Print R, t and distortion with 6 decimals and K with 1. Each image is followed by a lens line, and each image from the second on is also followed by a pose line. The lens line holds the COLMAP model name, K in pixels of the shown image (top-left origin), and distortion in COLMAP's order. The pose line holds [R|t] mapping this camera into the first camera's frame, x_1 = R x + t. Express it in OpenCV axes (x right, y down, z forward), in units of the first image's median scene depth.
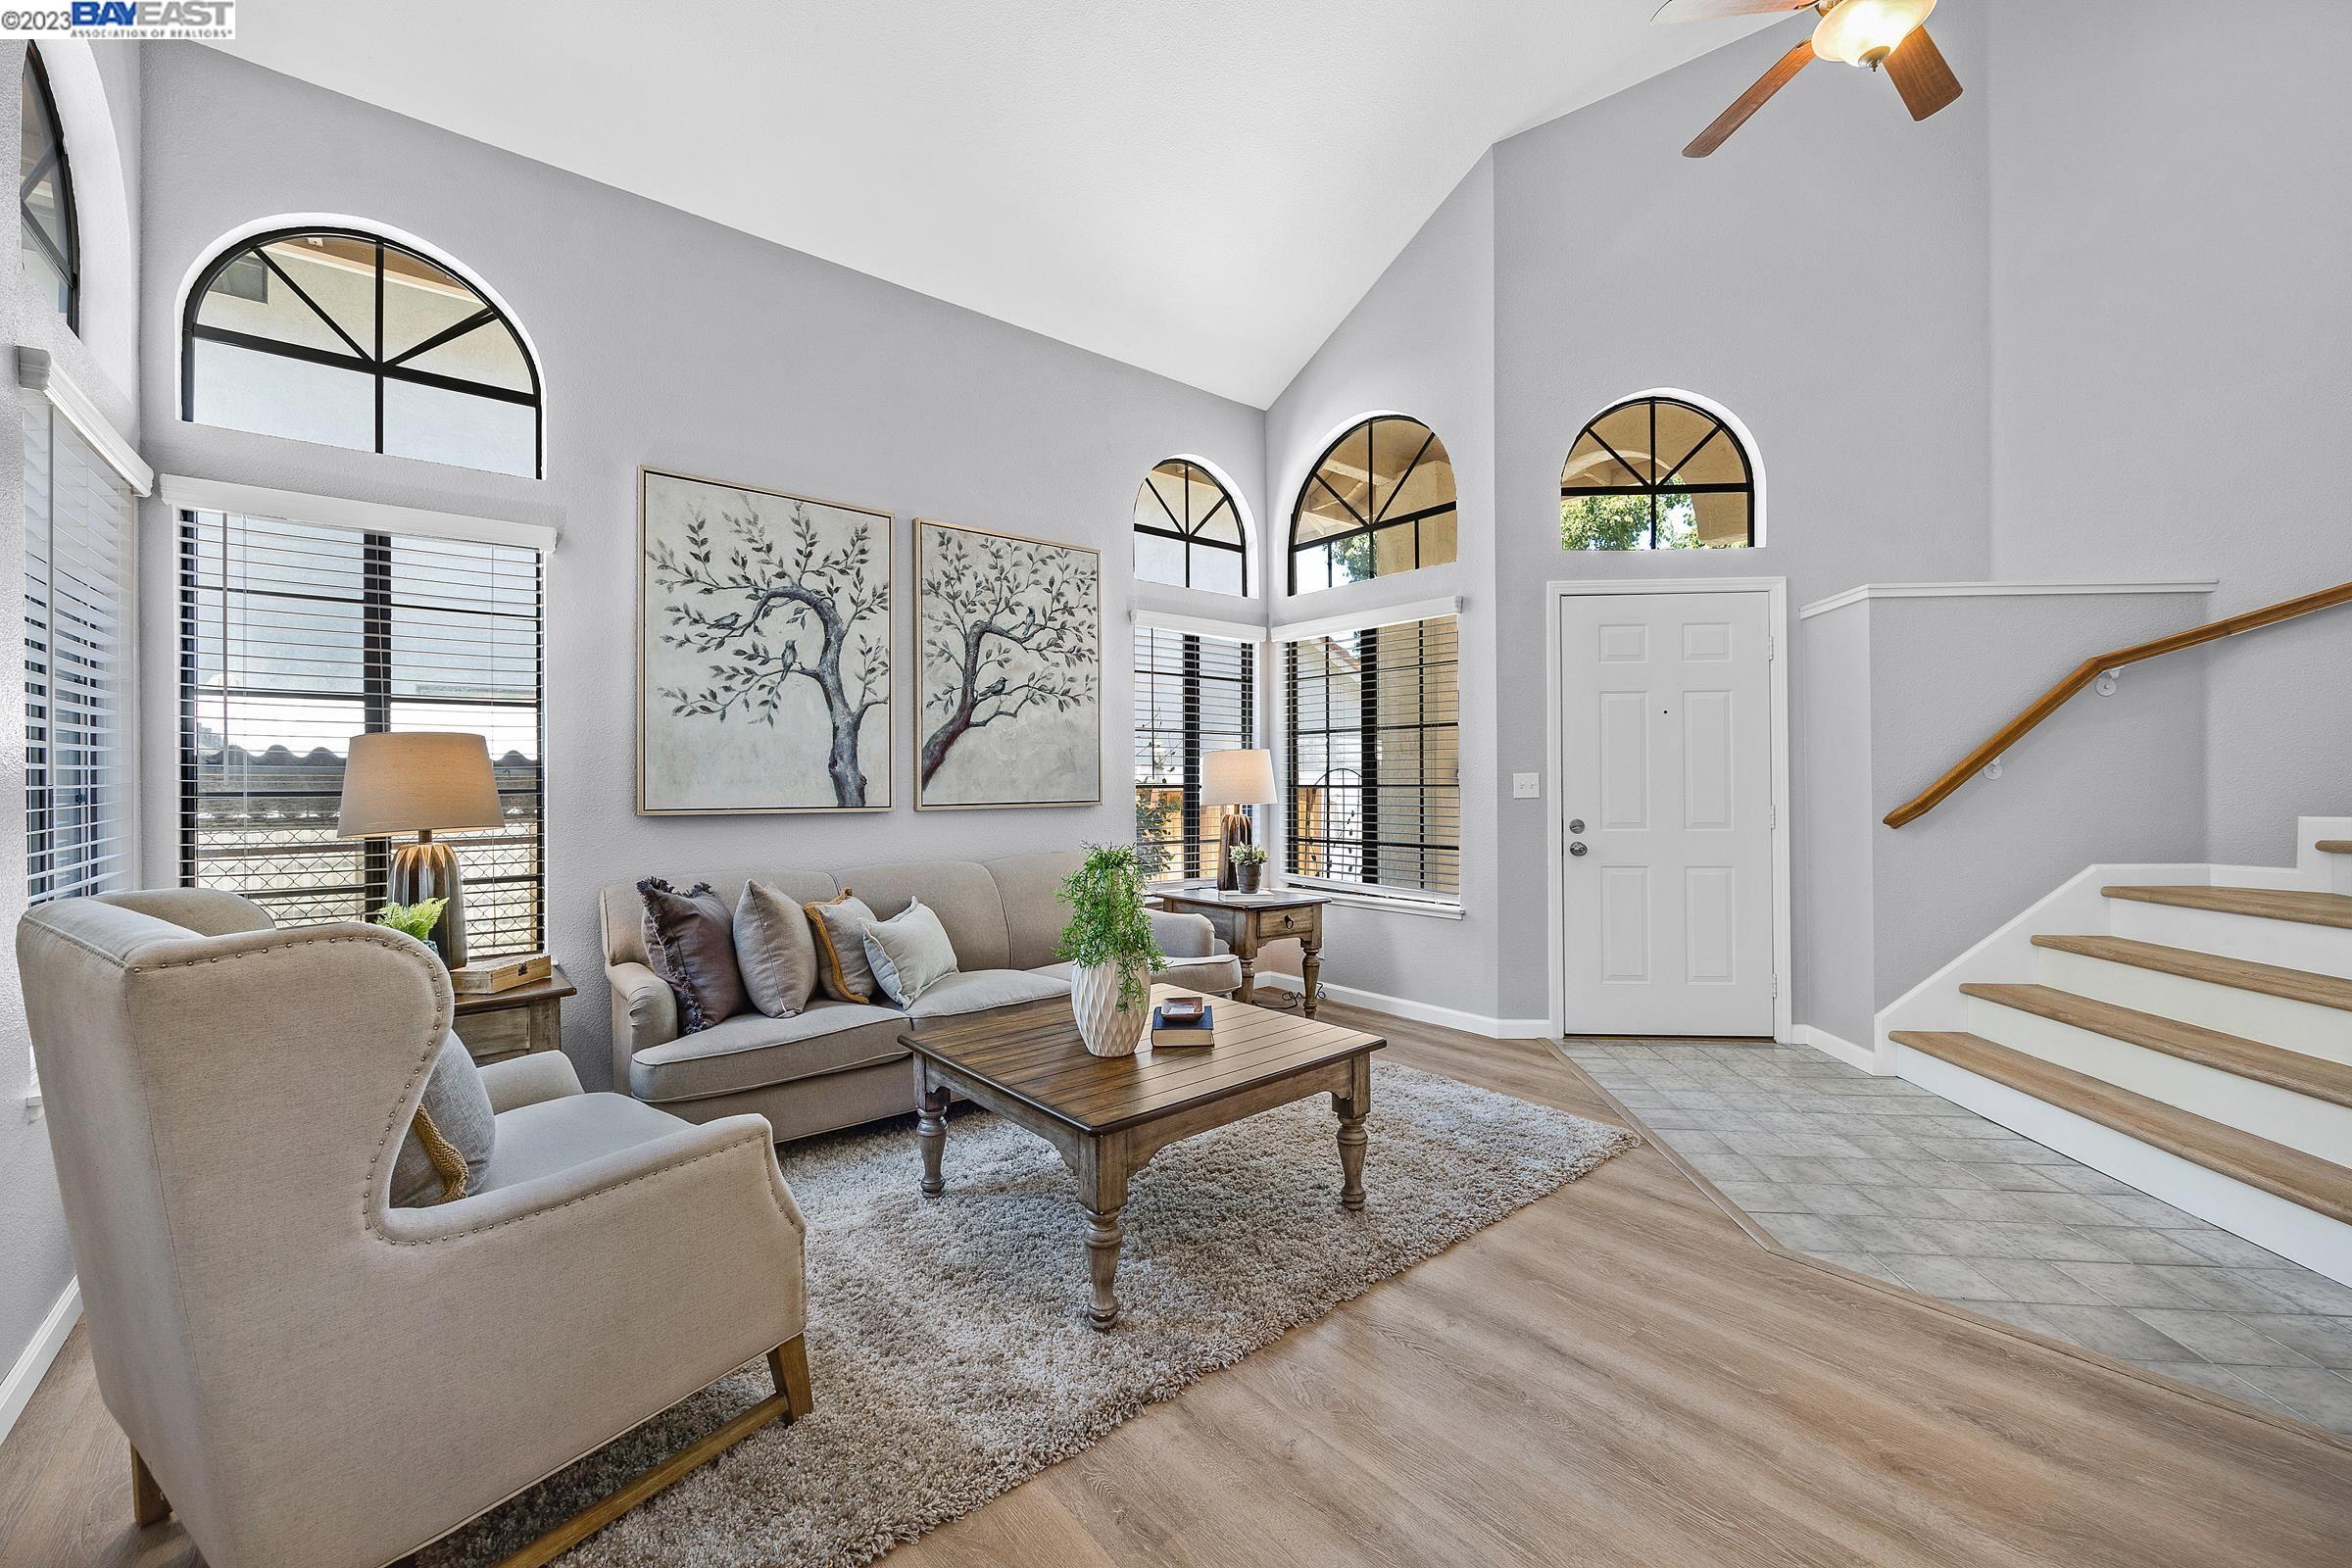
lens RADIAL K [[940.4, 0, 1177.8], [0, 940.4, 779.4], [0, 0, 1]] dist [-0.004307, 0.000339]
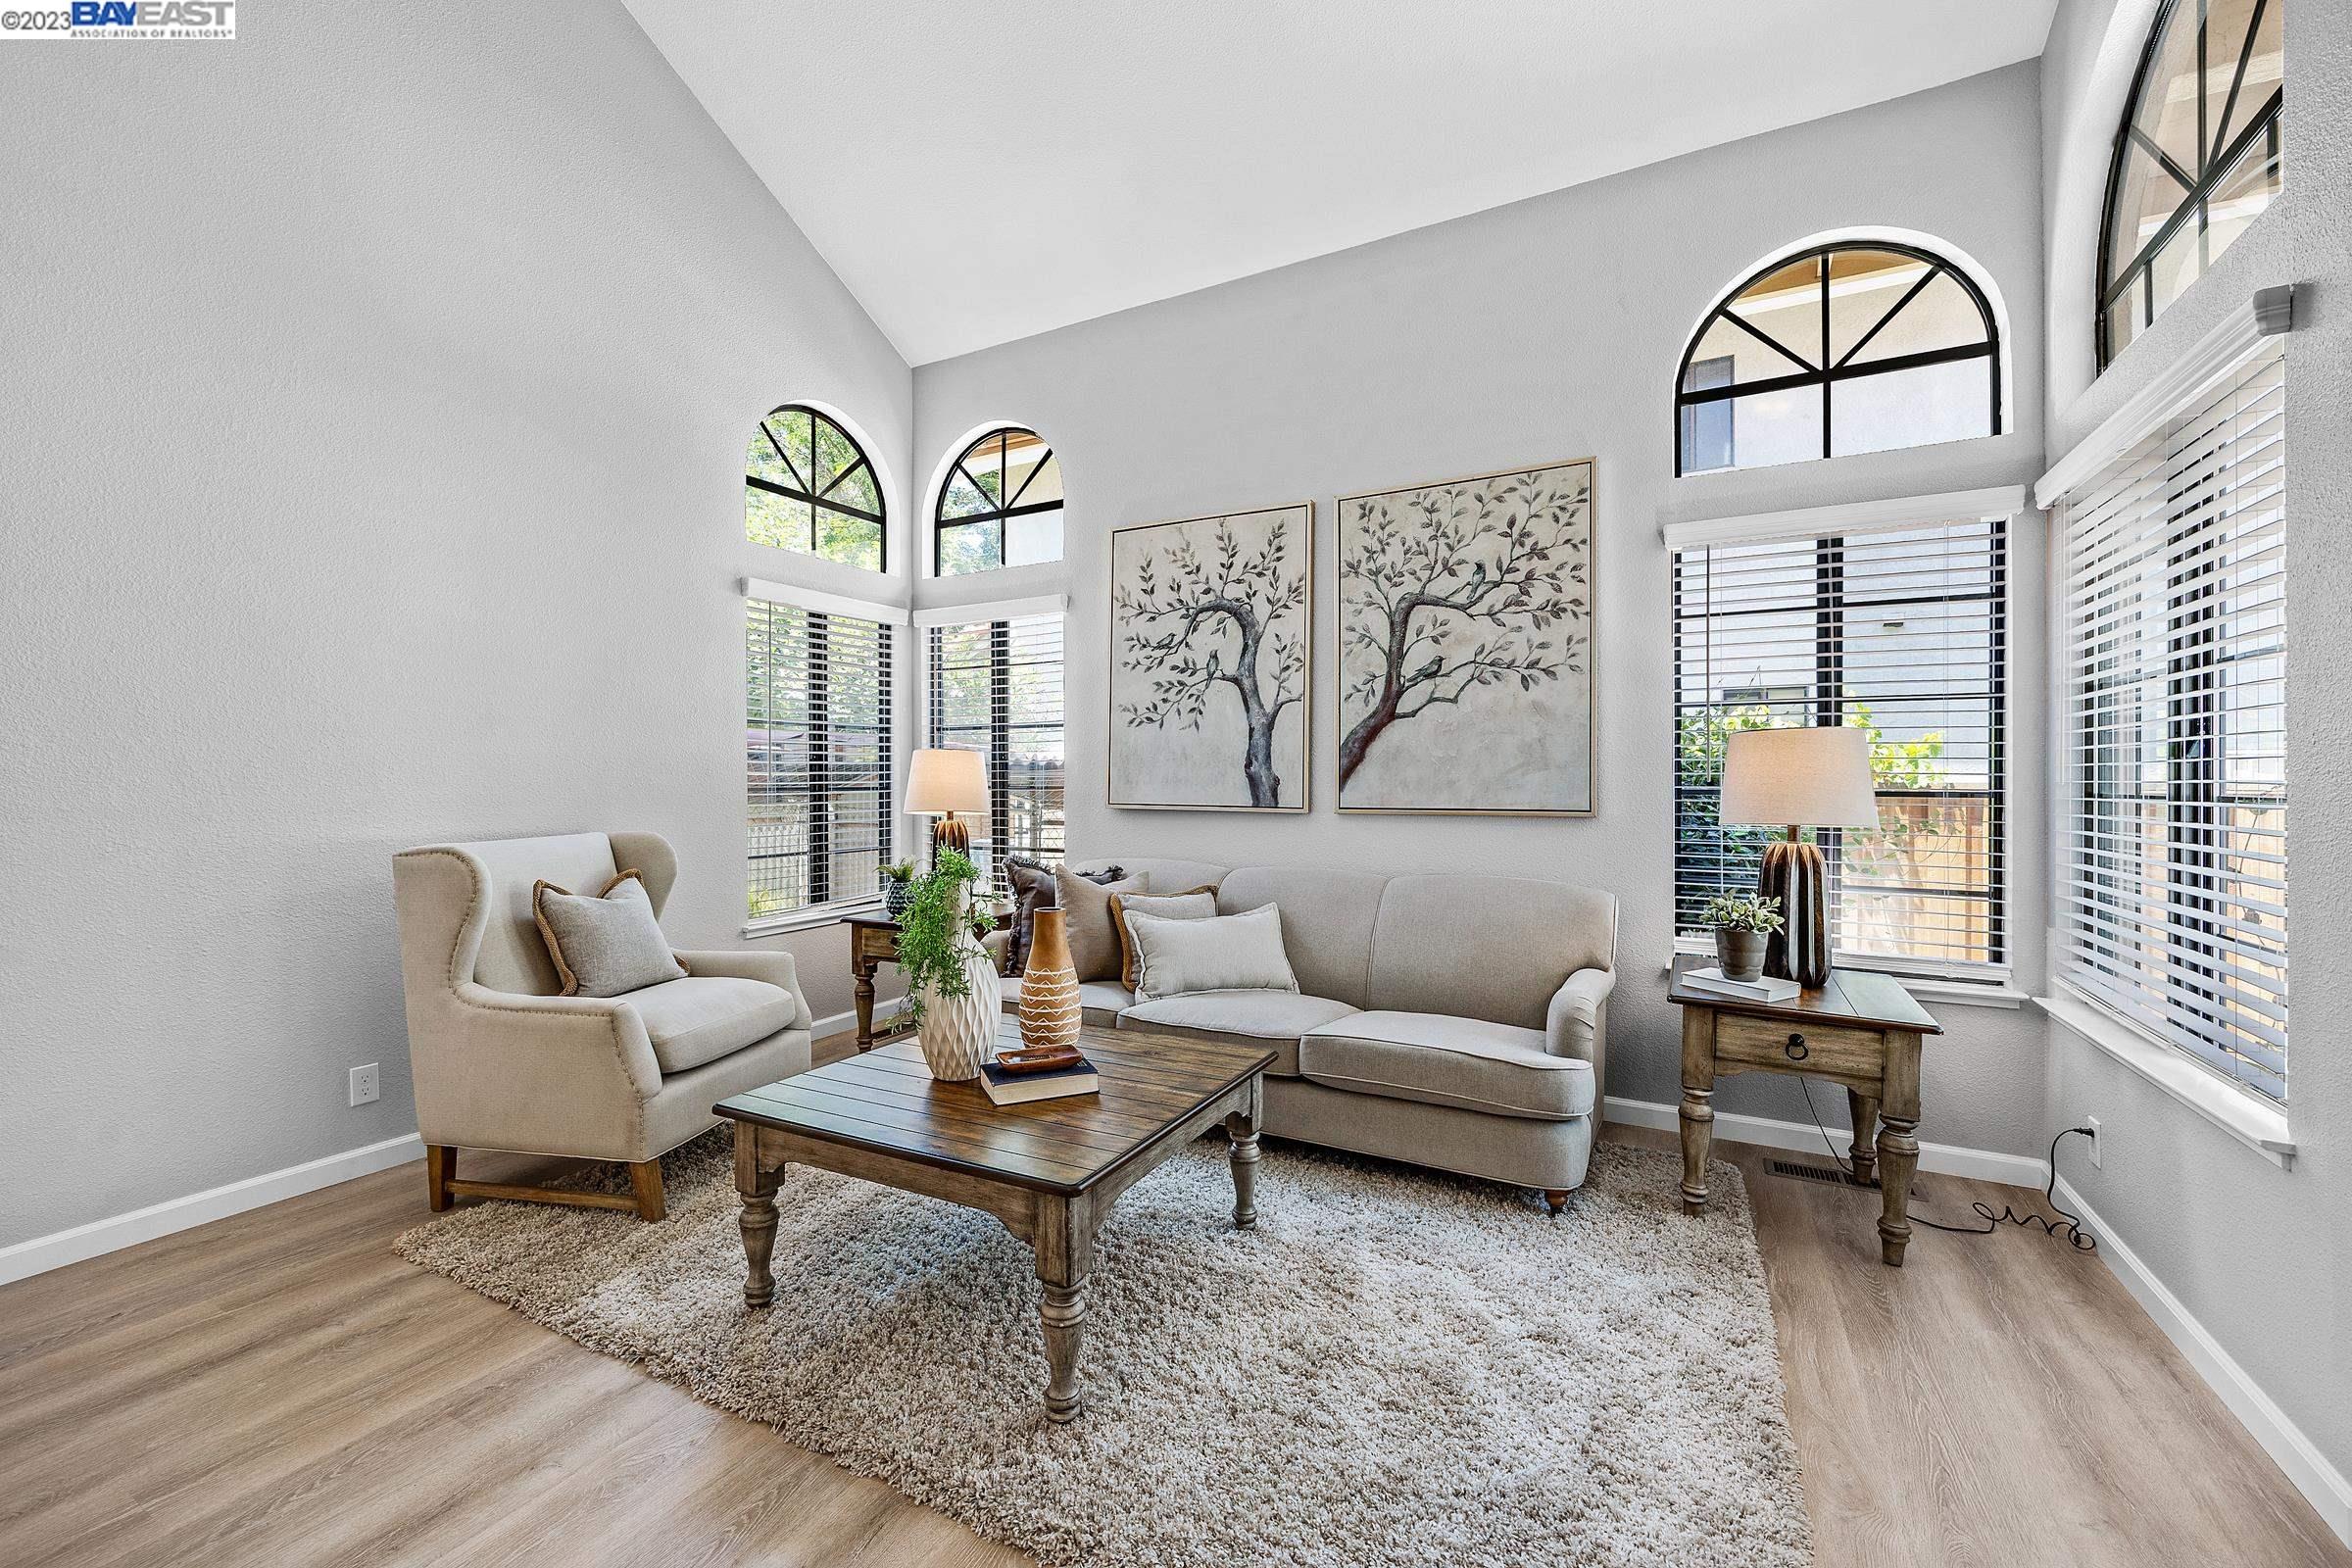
lens RADIAL K [[940.4, 0, 1180.3], [0, 940.4, 782.4], [0, 0, 1]] dist [-0.004307, 0.000339]
pose [[0.380137, 0.005512, -0.924914, 0.526110], [-0.001483, 0.999985, 0.005350, -0.002065], [0.924929, -0.000662, 0.380140, 0.513319]]
